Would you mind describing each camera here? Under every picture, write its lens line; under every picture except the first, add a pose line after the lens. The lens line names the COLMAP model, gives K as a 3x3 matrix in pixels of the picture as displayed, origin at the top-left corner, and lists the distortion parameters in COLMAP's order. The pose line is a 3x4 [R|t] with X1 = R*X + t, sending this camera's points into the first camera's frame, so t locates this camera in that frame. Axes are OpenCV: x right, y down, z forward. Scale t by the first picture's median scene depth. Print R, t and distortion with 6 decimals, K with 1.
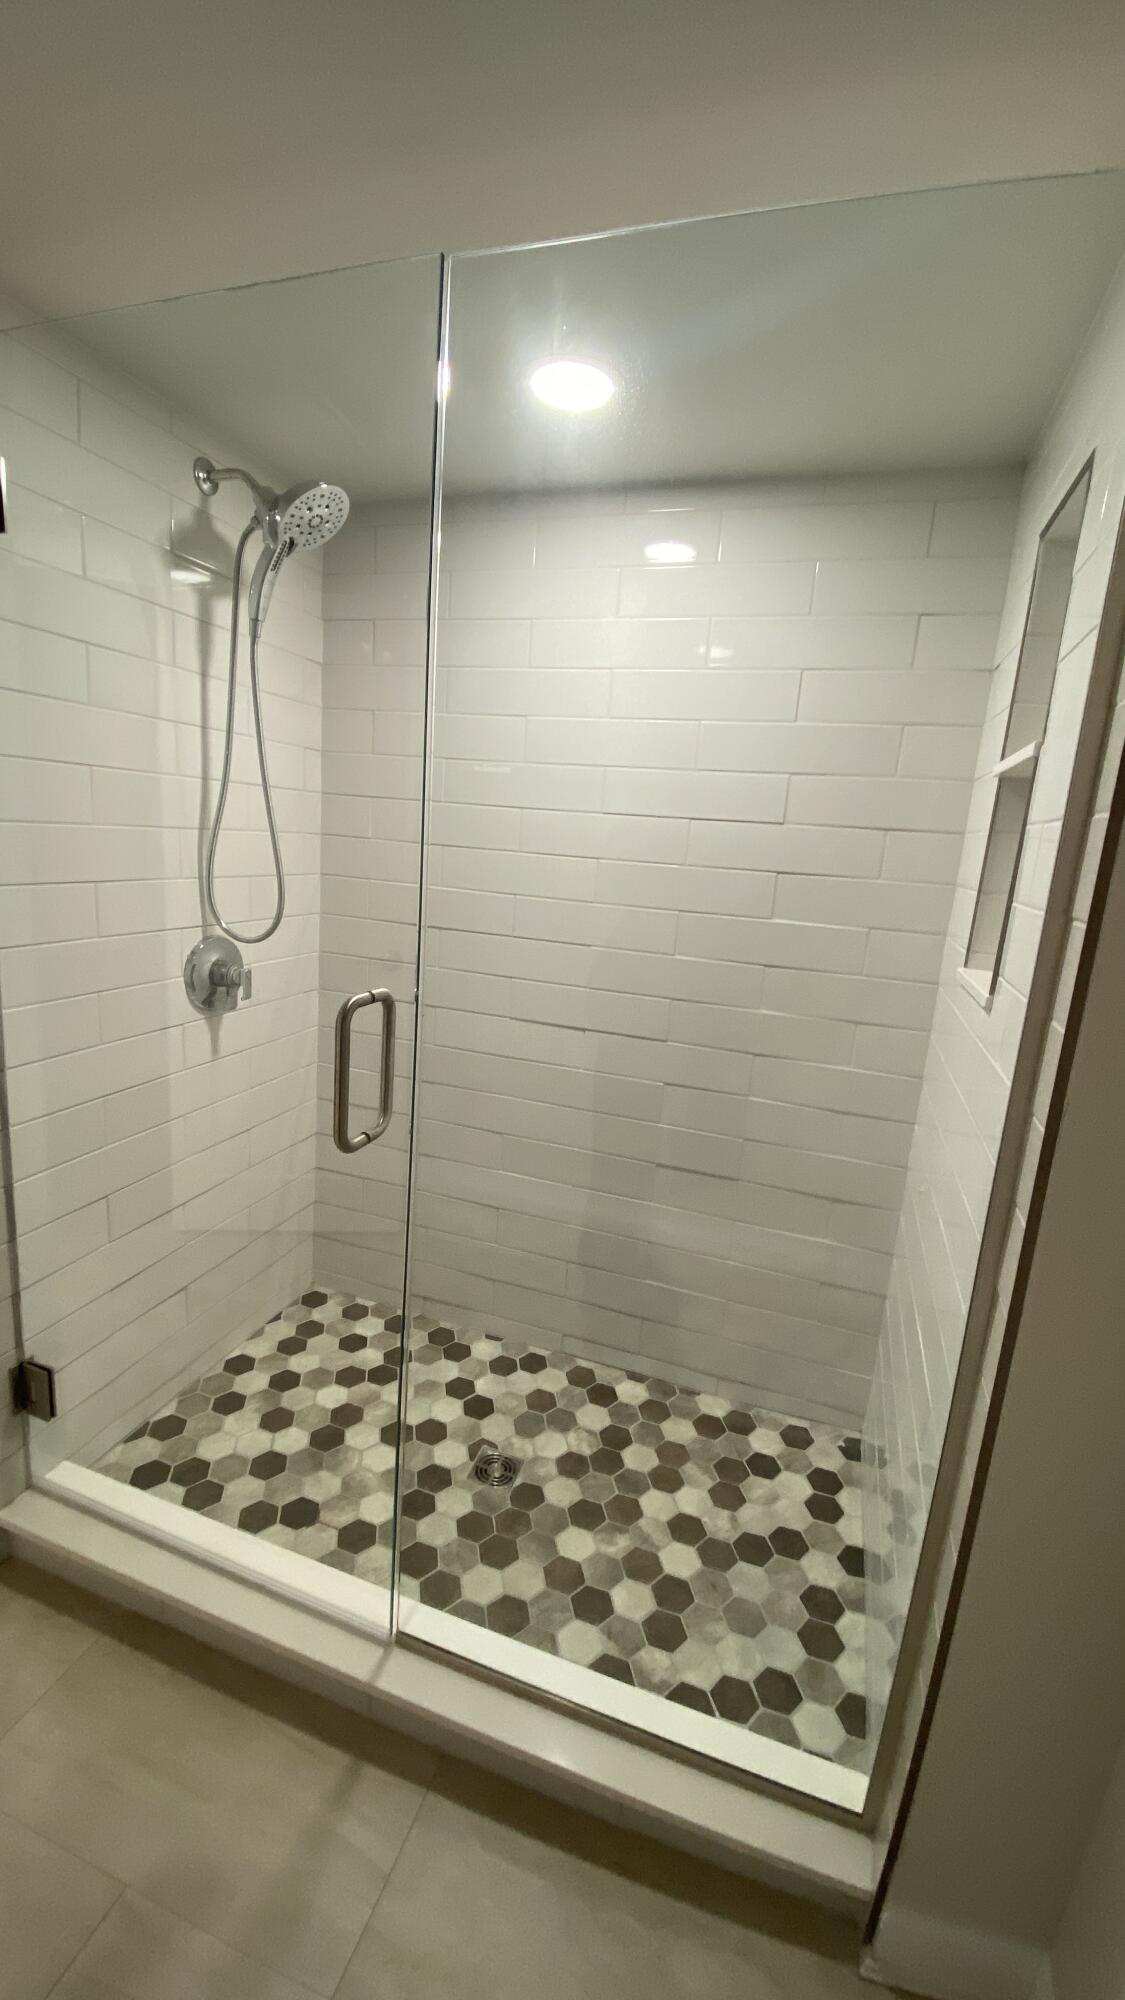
lens RADIAL K [[814.2, 0, 569.3], [0, 814.2, 997.8], [0, 0, 1]] dist [0.017436, -0.019010]
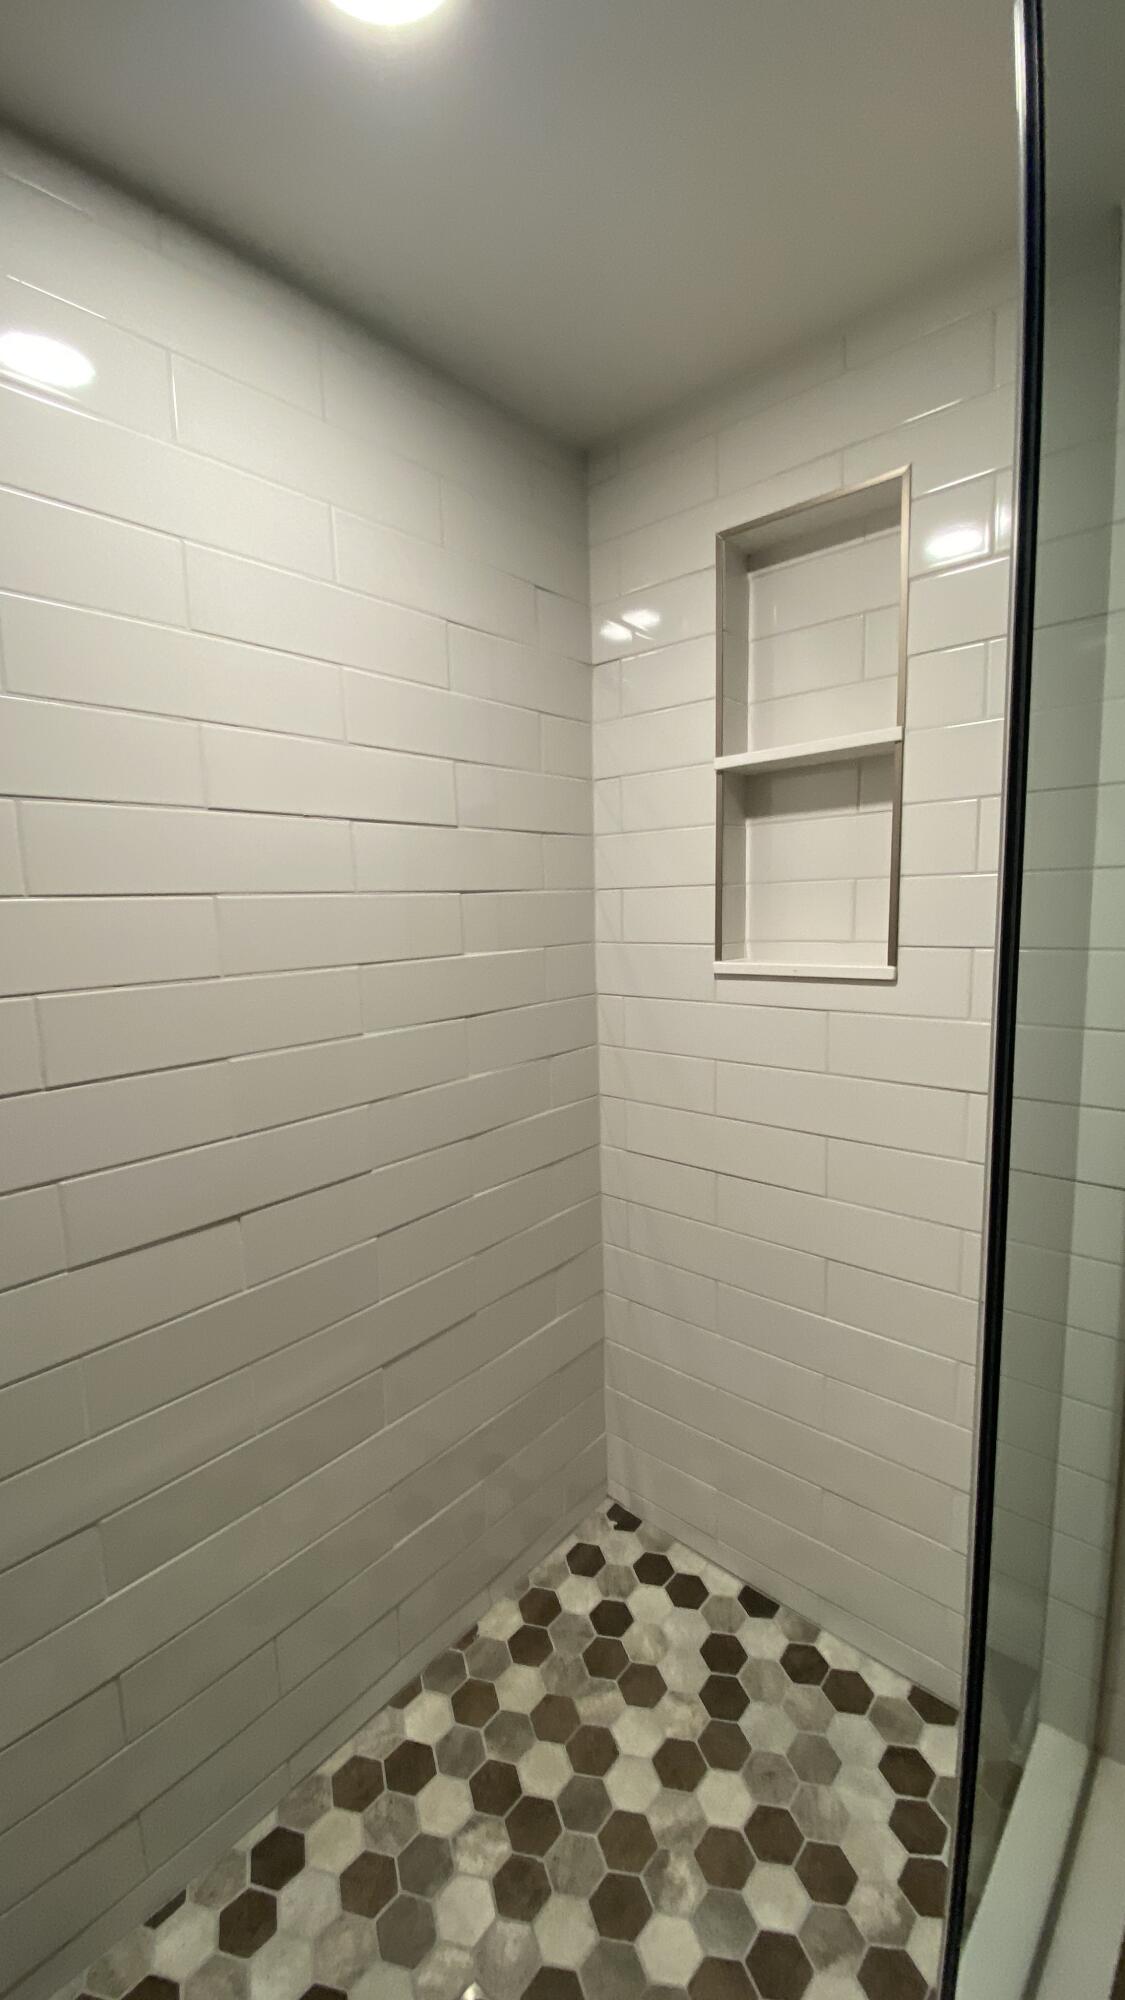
lens RADIAL K [[815.1, 0, 562.5], [0, 815.1, 1000.0], [0, 0, 1]] dist [0.013047, -0.017583]
pose [[0.381543, -0.200564, 0.902330, -0.395724], [0.238682, 0.964449, 0.113446, -0.120402], [-0.893004, 0.172085, 0.415849, 0.624730]]
